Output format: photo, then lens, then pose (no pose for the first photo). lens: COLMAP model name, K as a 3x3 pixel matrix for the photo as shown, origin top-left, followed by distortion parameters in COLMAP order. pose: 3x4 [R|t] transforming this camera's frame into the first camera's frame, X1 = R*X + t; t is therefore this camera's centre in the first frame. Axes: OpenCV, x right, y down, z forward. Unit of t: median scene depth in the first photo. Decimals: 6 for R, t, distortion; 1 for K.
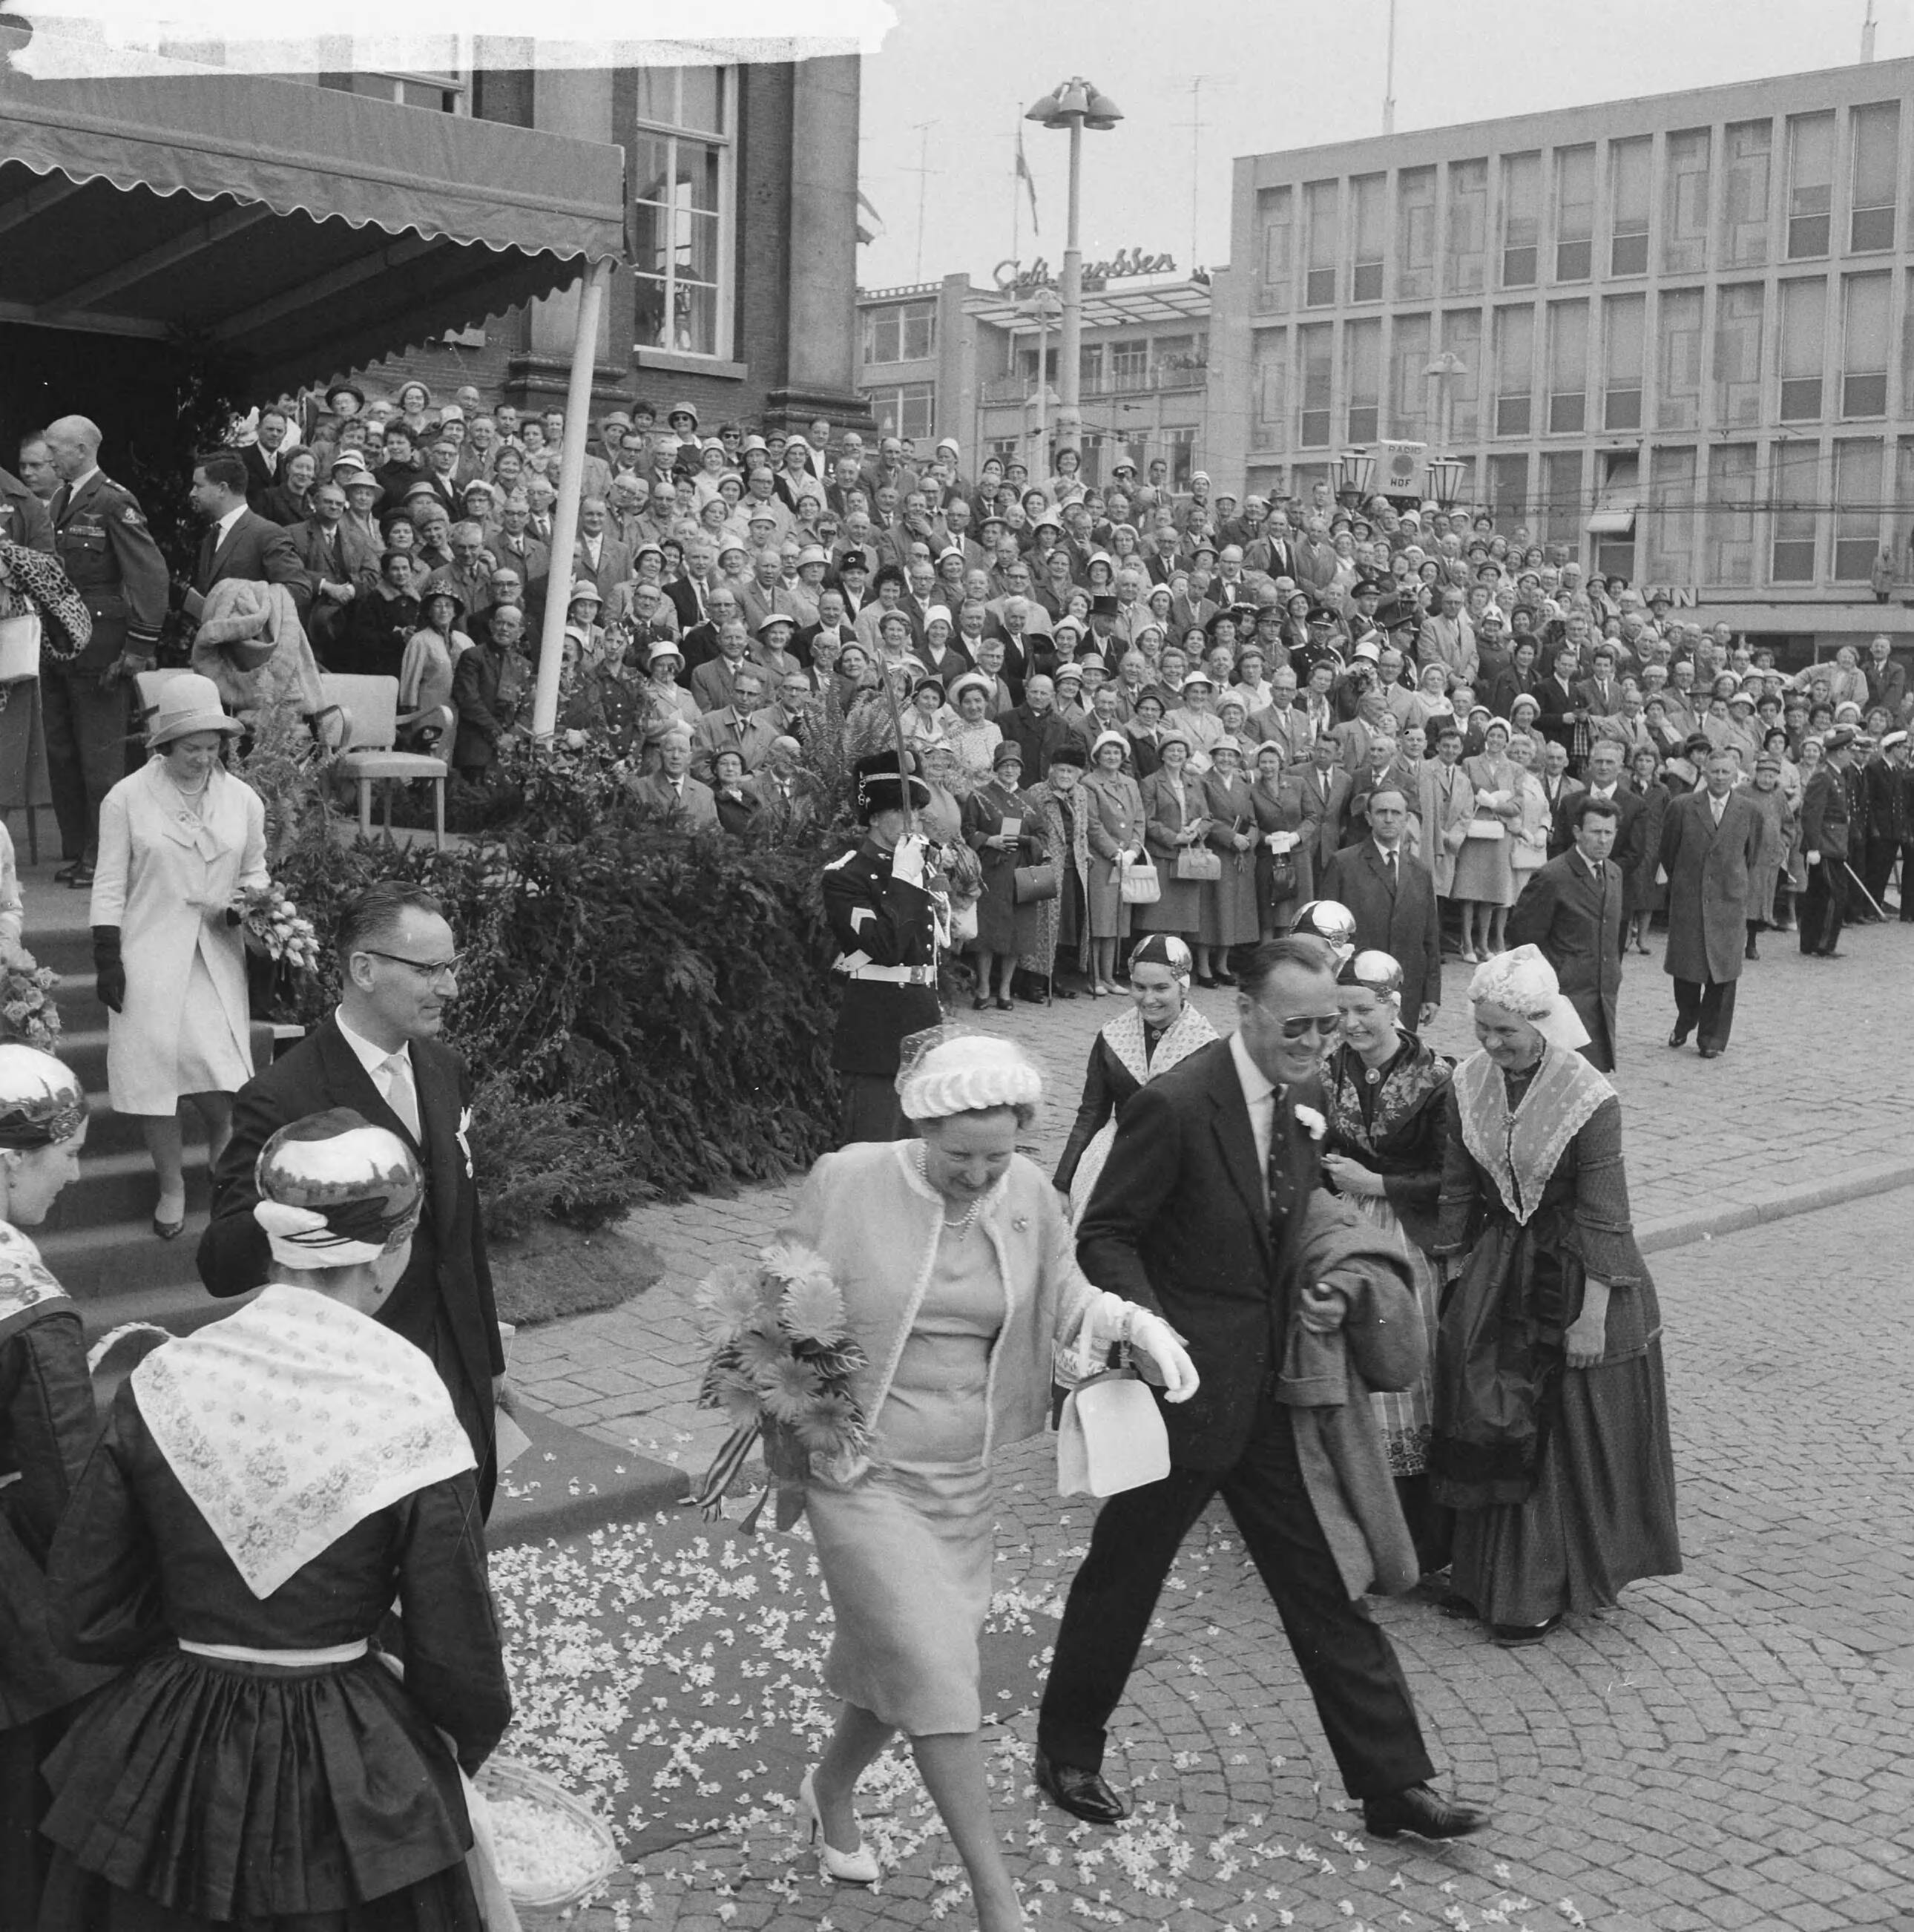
lens RADIAL K [[2680.9, 0, 902.9], [0, 2680.9, 888.7], [0, 0, 1]] dist [-0.019553, 0.015103]
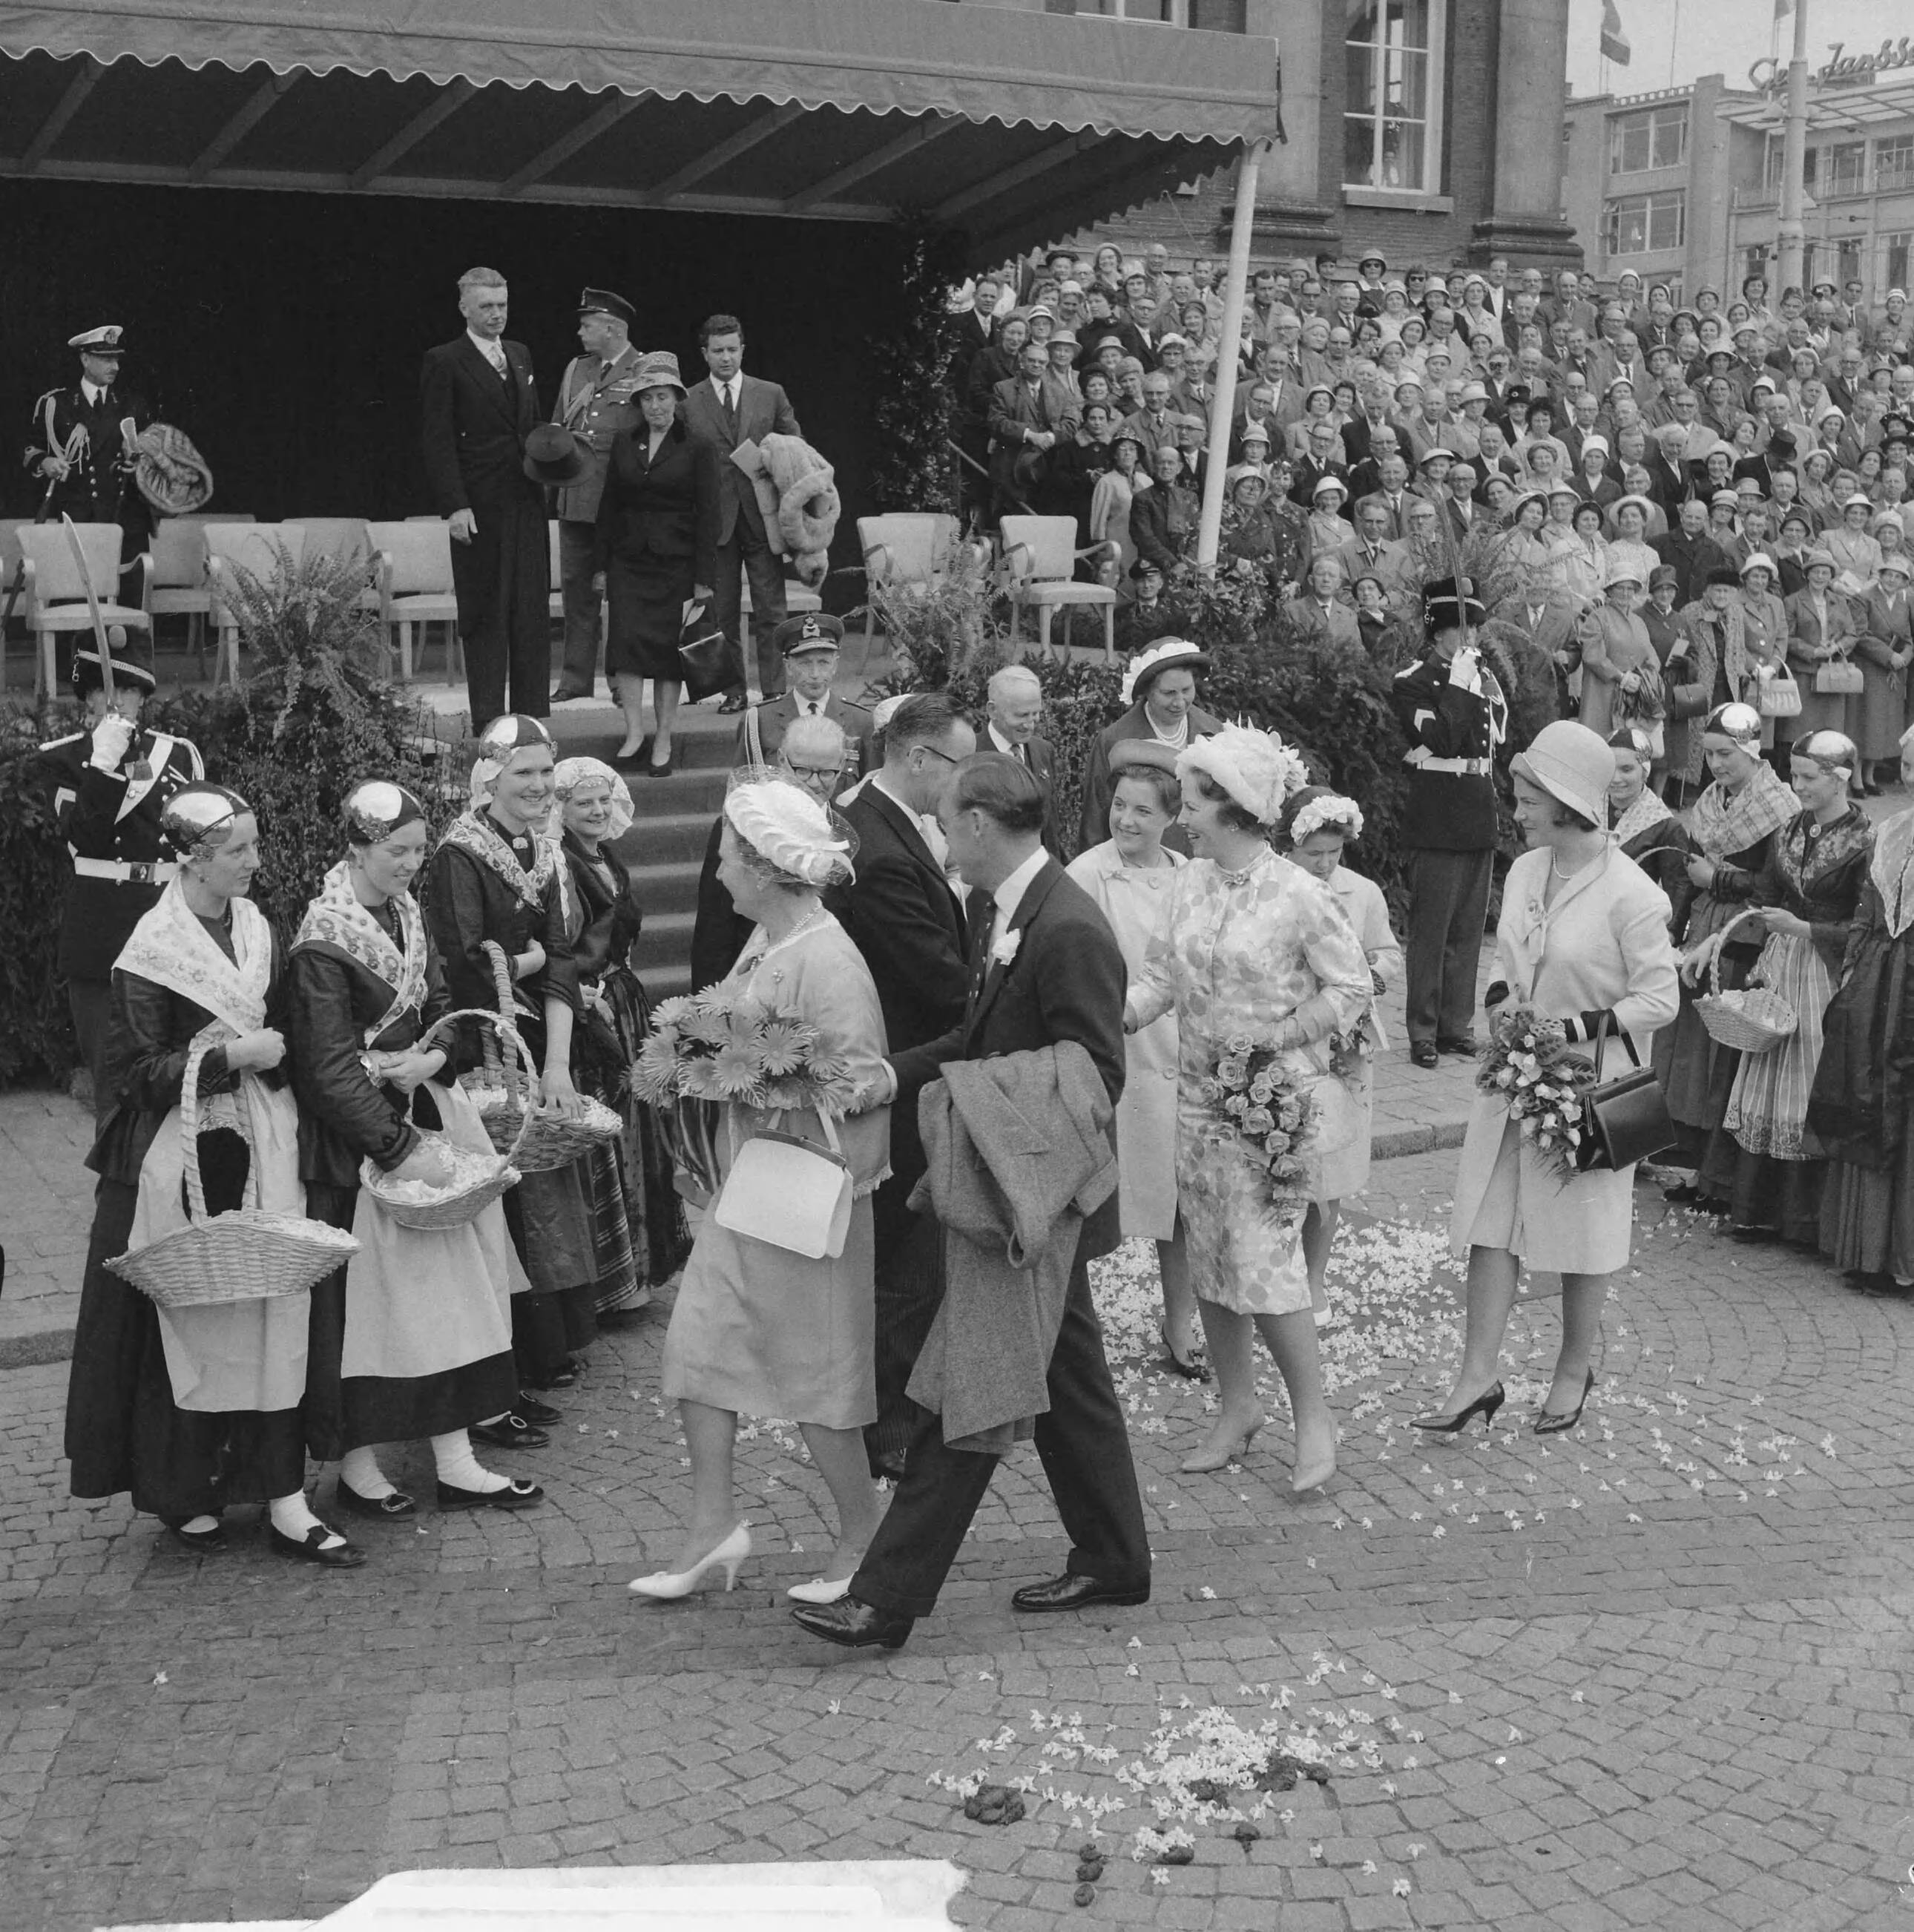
lens RADIAL K [[2641.1, 0, 888.3], [0, 2641.1, 964.3], [0, 0, 1]] dist [-0.045051, 0.001733]
pose [[0.959487, 0.026197, -0.280533, 0.044072], [0.000693, 0.995446, 0.095328, 0.003997], [0.281753, -0.091661, 0.955099, -0.102122]]
